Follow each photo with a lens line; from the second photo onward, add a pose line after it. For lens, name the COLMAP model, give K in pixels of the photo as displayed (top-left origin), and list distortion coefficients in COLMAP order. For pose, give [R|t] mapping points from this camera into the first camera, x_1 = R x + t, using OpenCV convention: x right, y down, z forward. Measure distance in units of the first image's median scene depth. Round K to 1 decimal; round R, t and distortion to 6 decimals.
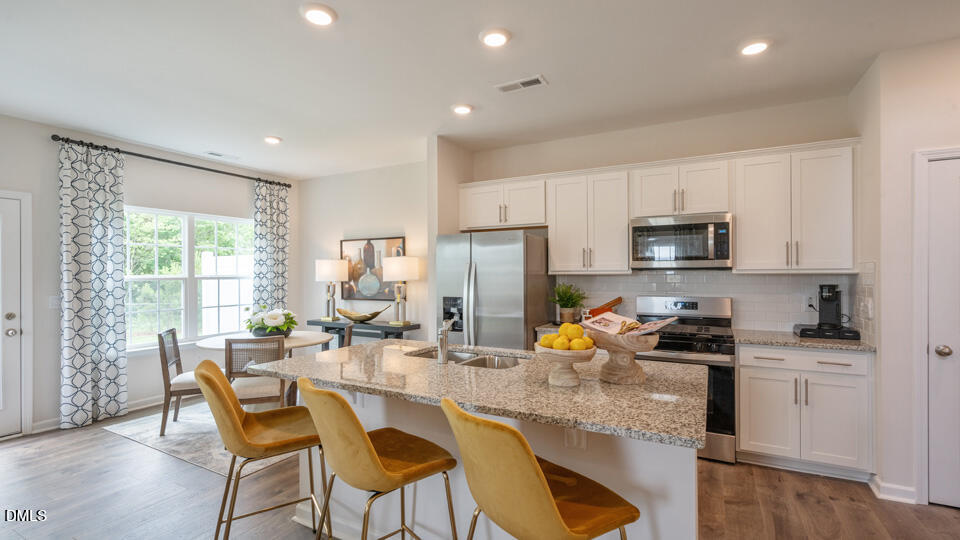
lens RADIAL K [[430.6, 0, 480.0], [0, 430.6, 270.0], [0, 0, 1]] dist [-0.000263, -0.000093]
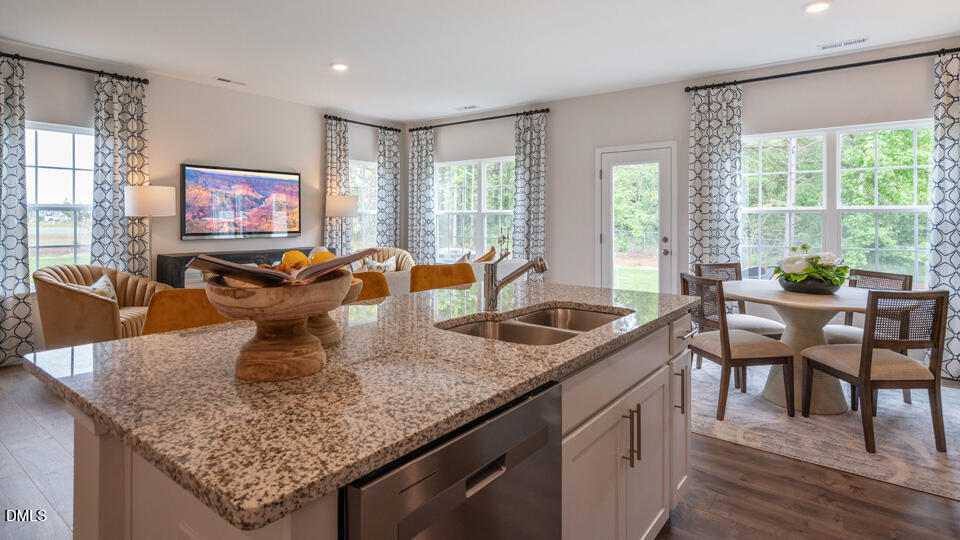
lens RADIAL K [[502.2, 0, 482.2], [0, 502.2, 215.5], [0, 0, 1]] dist [0.003072, 0.001799]
pose [[-0.160277, -0.003798, -0.987065, 0.409699], [0.005722, 0.999972, -0.004776, 0.034402], [0.987056, -0.006414, -0.160250, 0.611828]]
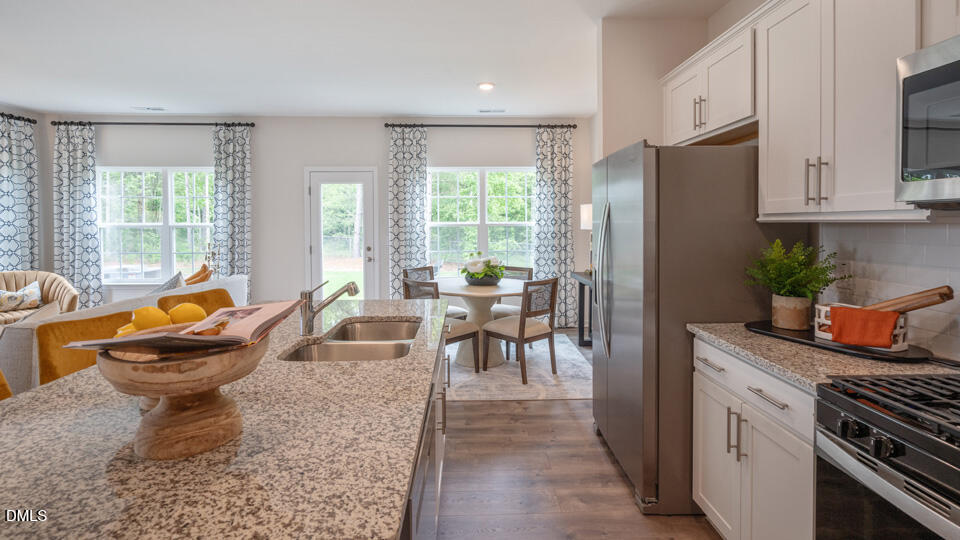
lens RADIAL K [[453.2, 0, 481.1], [0, 453.2, 228.2], [0, 0, 1]] dist [0.000860, 0.000576]
pose [[0.503728, 0.013382, -0.863758, 0.431159], [0.008274, 0.999759, 0.020315, 0.004559], [0.863823, -0.017380, 0.503496, 0.467866]]
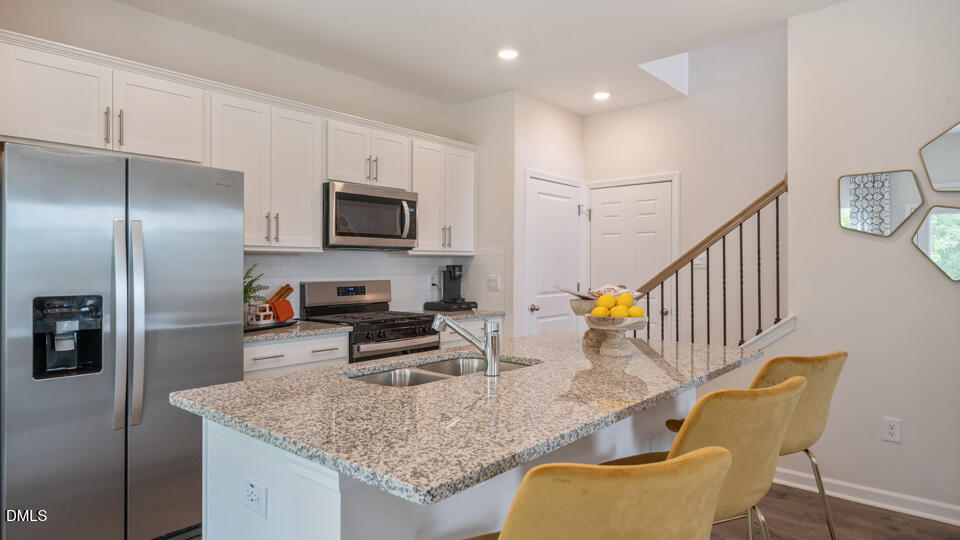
lens RADIAL K [[561.2, 0, 480.0], [0, 561.2, 270.0], [0, 0, 1]] dist [0.003049, 0.000993]
pose [[0.226123, -0.003496, 0.974093, -0.498360], [-0.008348, 0.999950, 0.005527, 0.028848], [-0.974063, -0.009381, 0.226082, 0.449002]]
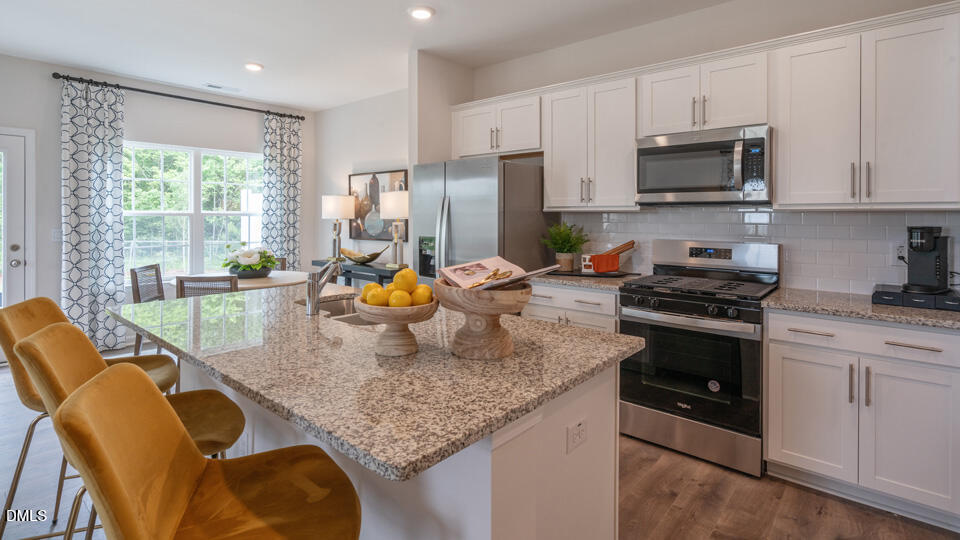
lens RADIAL K [[464.8, 0, 478.6], [0, 464.8, 213.7], [0, 0, 1]] dist [0.002586, 0.000179]
pose [[0.977035, 0.006655, -0.212974, 0.221186], [-0.005693, 0.999971, 0.005134, 0.010730], [0.213002, -0.003804, 0.977044, 0.114667]]
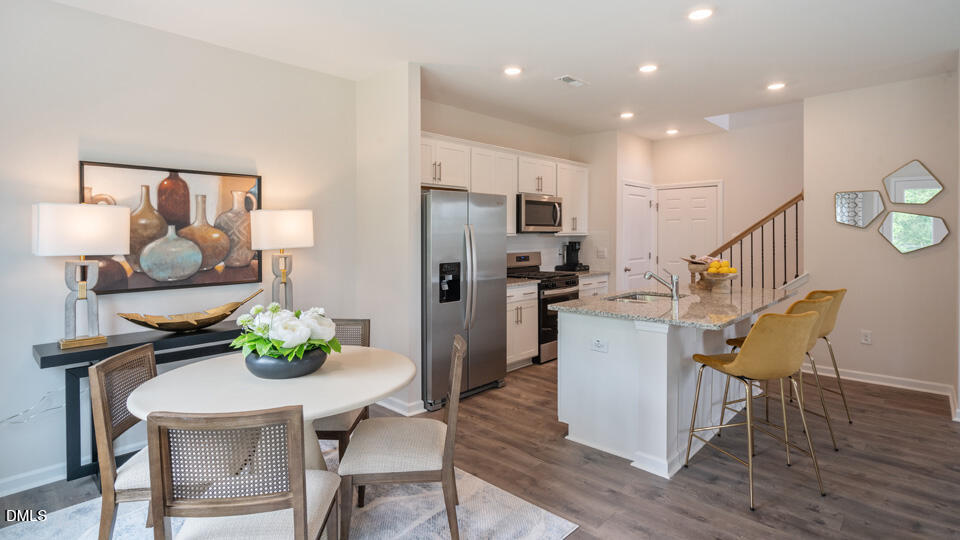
lens RADIAL K [[485.2, 0, 479.8], [0, 485.2, 242.9], [0, 0, 1]] dist [0.004055, 0.000718]
pose [[0.257059, -0.014387, 0.966289, -0.956473], [-0.004087, 0.999864, 0.015975, 0.006086], [-0.966387, -0.008056, 0.256965, 0.656827]]
